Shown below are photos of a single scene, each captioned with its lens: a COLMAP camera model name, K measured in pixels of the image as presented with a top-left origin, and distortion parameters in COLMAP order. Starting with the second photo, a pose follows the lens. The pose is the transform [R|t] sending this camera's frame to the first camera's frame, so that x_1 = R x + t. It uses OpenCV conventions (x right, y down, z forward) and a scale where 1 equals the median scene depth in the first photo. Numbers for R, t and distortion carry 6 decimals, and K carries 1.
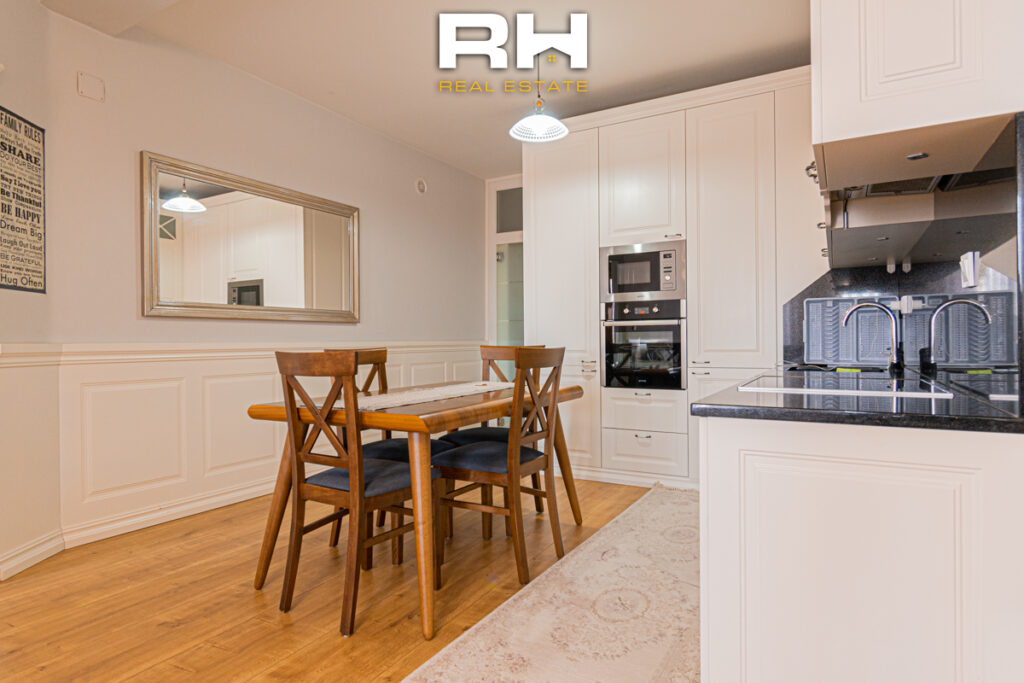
lens RADIAL K [[577.5, 0, 512.0], [0, 577.5, 341.5], [0, 0, 1]] dist [0.000162, 0.000048]
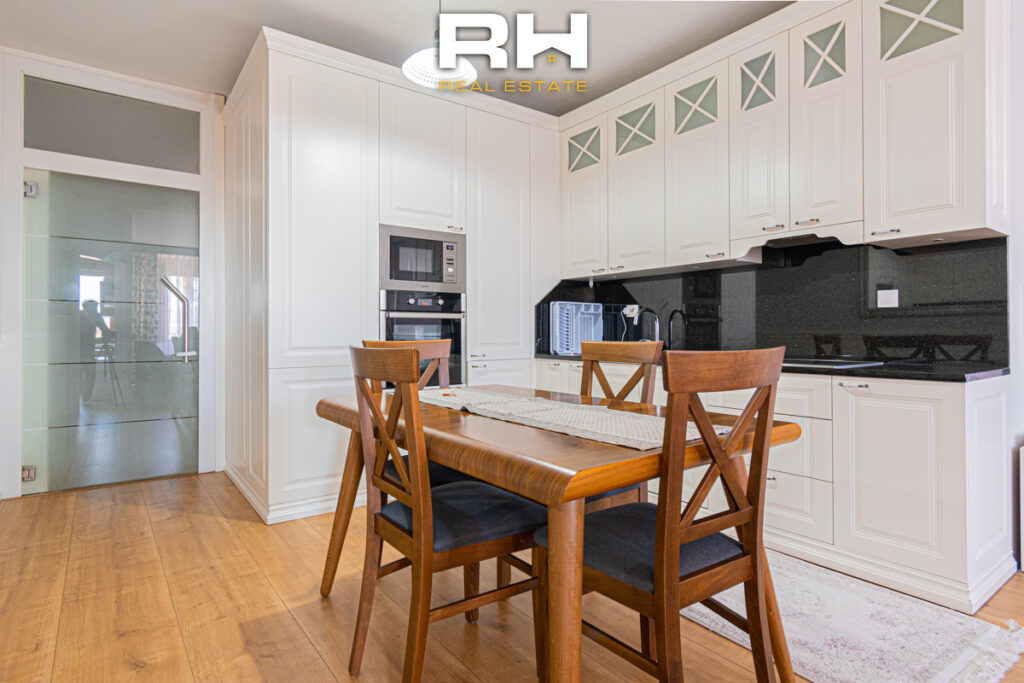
lens RADIAL K [[542.8, 0, 512.0], [0, 542.8, 341.5], [0, 0, 1]] dist [0.003469, 0.001029]
pose [[0.411450, -0.004874, 0.911419, -0.514404], [-0.002433, 0.999976, 0.006446, 0.003639], [-0.911429, -0.004869, 0.411429, 0.521614]]
